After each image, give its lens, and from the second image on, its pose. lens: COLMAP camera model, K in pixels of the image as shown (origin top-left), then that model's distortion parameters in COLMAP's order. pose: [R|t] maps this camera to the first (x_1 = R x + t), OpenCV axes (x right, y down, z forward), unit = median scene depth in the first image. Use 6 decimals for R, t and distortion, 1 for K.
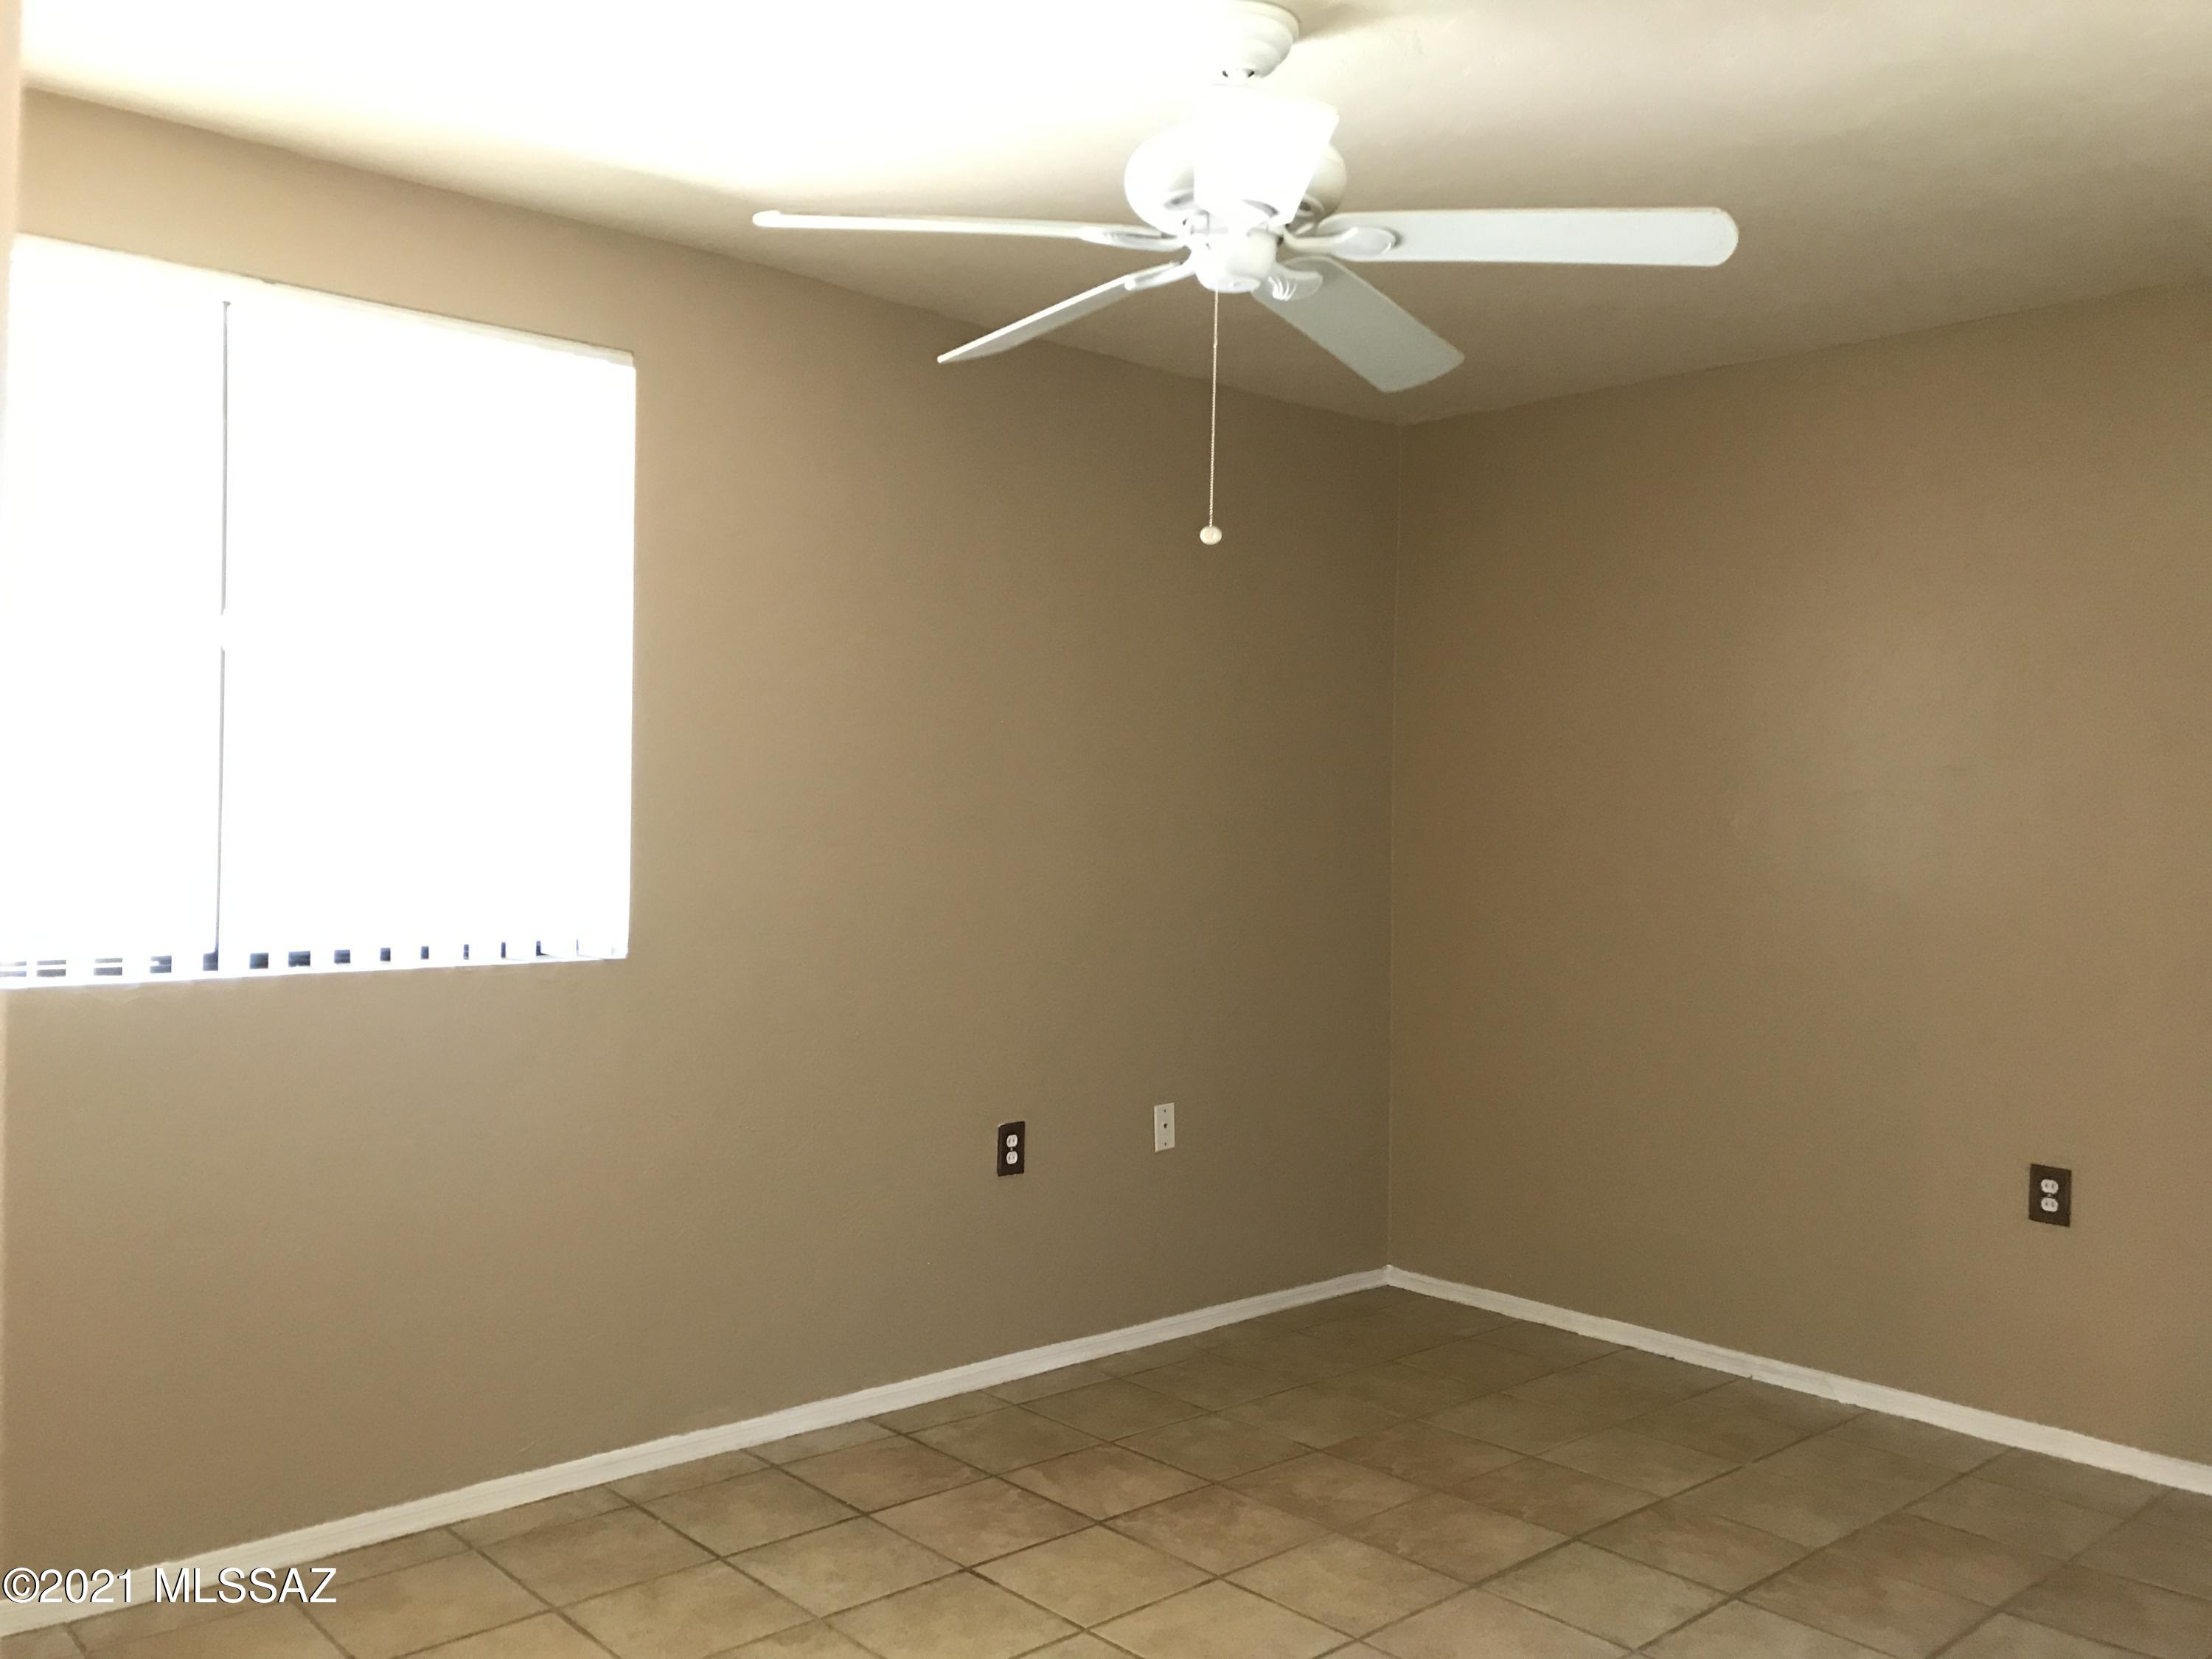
lens RADIAL K [[1837.0, 0, 1092.8], [0, 1837.0, 816.0], [0, 0, 1]] dist [0.049076, -0.050258]
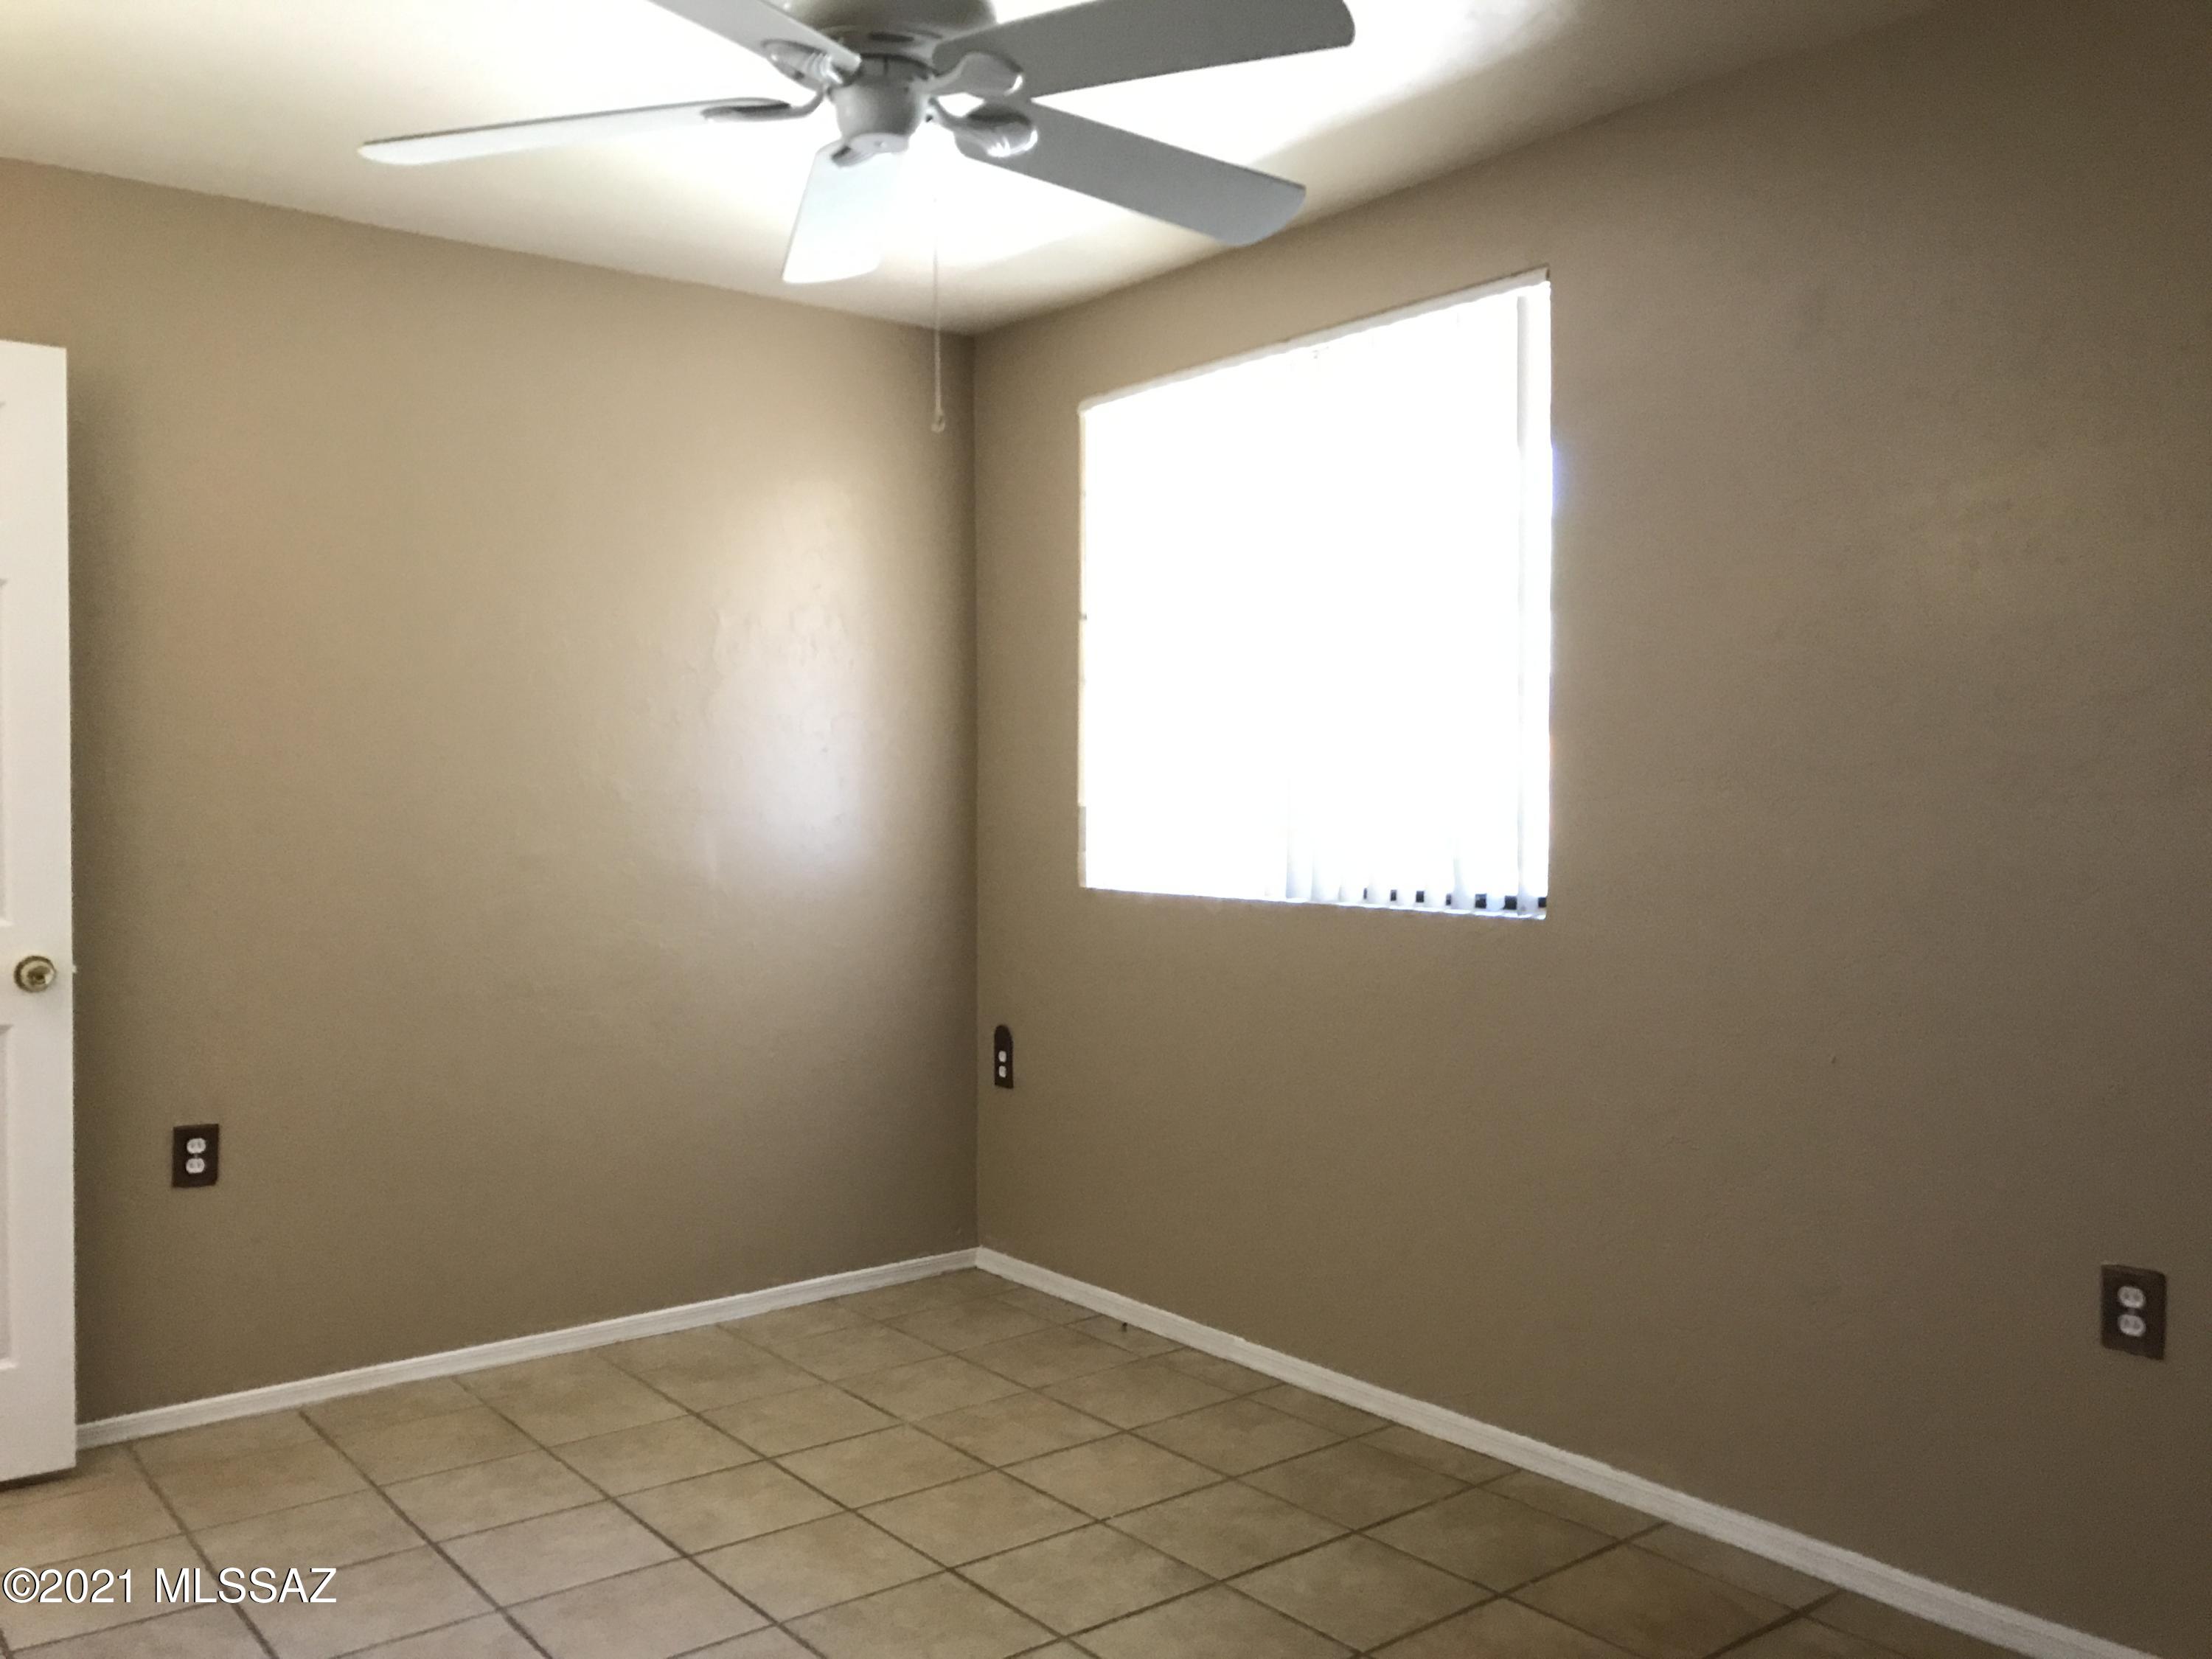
lens RADIAL K [[1837.0, 0, 1104.6], [0, 1837.0, 823.2], [0, 0, 1]] dist [0.049076, -0.050258]
pose [[-0.059193, 0.007325, -0.998220, 0.701829], [-0.005424, 0.999956, 0.007659, 0.022884], [0.998232, 0.005868, -0.059151, 0.846326]]
